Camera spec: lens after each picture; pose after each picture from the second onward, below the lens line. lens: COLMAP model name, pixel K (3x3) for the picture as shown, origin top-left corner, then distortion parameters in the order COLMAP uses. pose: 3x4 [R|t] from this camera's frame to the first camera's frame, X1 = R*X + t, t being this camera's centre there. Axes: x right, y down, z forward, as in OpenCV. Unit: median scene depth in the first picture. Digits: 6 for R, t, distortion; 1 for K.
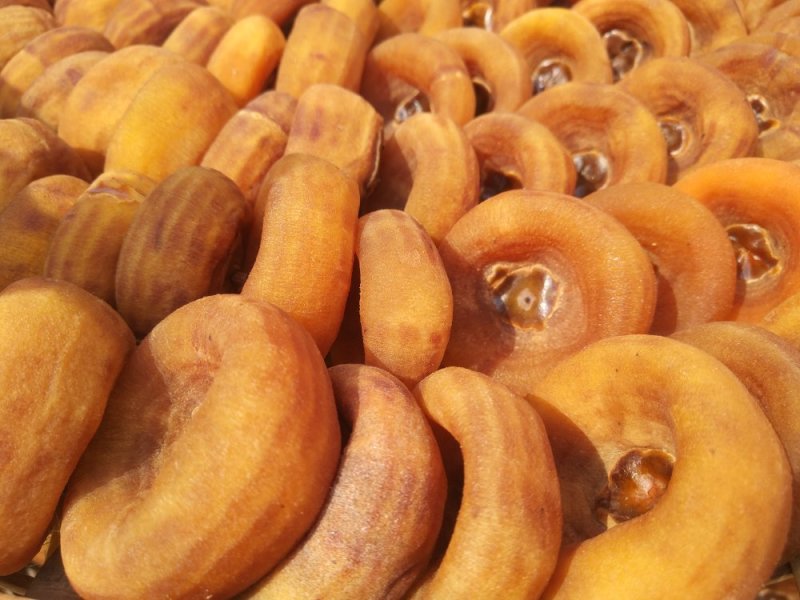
lens RADIAL K [[636.5, 0, 400.0], [0, 636.5, 300.0], [0, 0, 1]] dist [-0.001446, -0.028373]
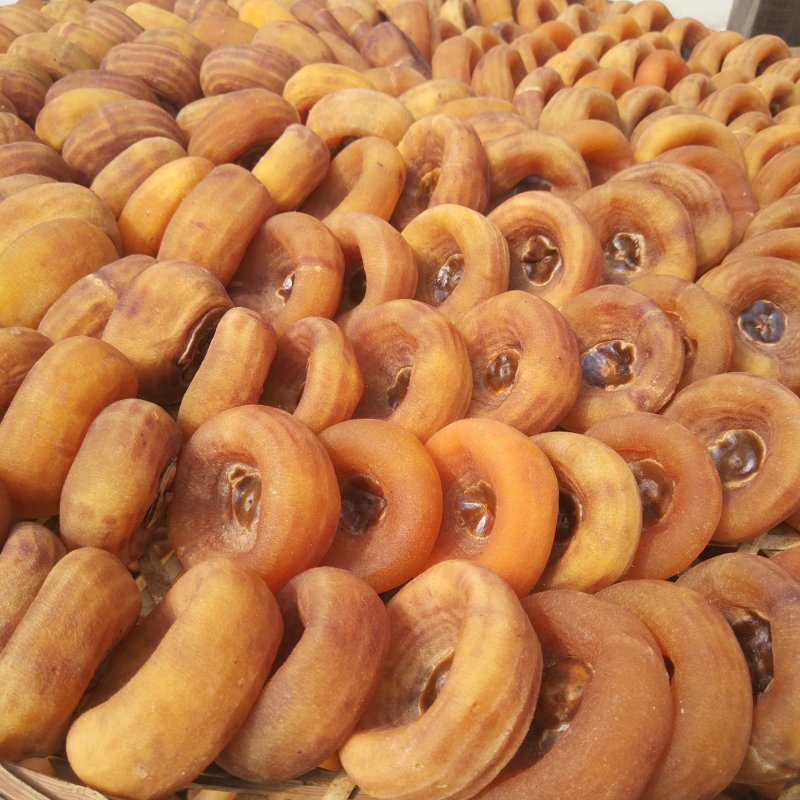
lens RADIAL K [[824.5, 0, 400.0], [0, 824.5, 400.0], [0, 0, 1]] dist [0.059090, -0.099962]
pose [[0.950010, 0.236898, -0.203375, 0.560948], [-0.232985, 0.971515, 0.043325, -0.239229], [0.207845, 0.006224, 0.978142, -0.304423]]
